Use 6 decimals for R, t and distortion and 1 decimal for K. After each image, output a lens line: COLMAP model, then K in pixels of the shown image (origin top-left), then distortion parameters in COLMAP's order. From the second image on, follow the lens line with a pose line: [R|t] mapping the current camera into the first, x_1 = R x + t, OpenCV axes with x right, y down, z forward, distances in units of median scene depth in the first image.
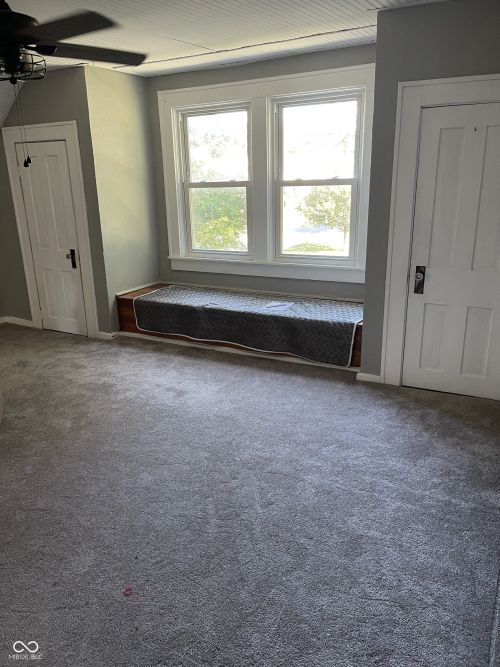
lens RADIAL K [[498.3, 0, 250.0], [0, 498.3, 333.5], [0, 0, 1]] dist [0.040374, -0.085535]
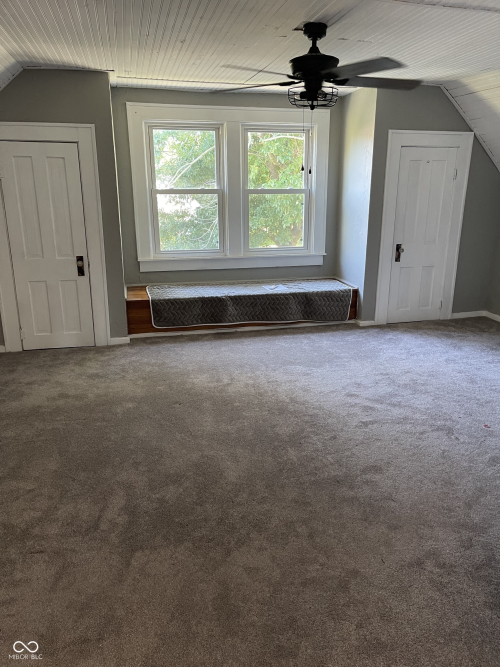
lens RADIAL K [[498.3, 0, 250.0], [0, 498.3, 333.5], [0, 0, 1]] dist [0.040374, -0.085535]
pose [[0.746426, -0.163520, 0.645065, -0.786994], [0.179482, 0.982887, 0.041471, -0.004712], [-0.640807, 0.084823, 0.763001, 0.079734]]
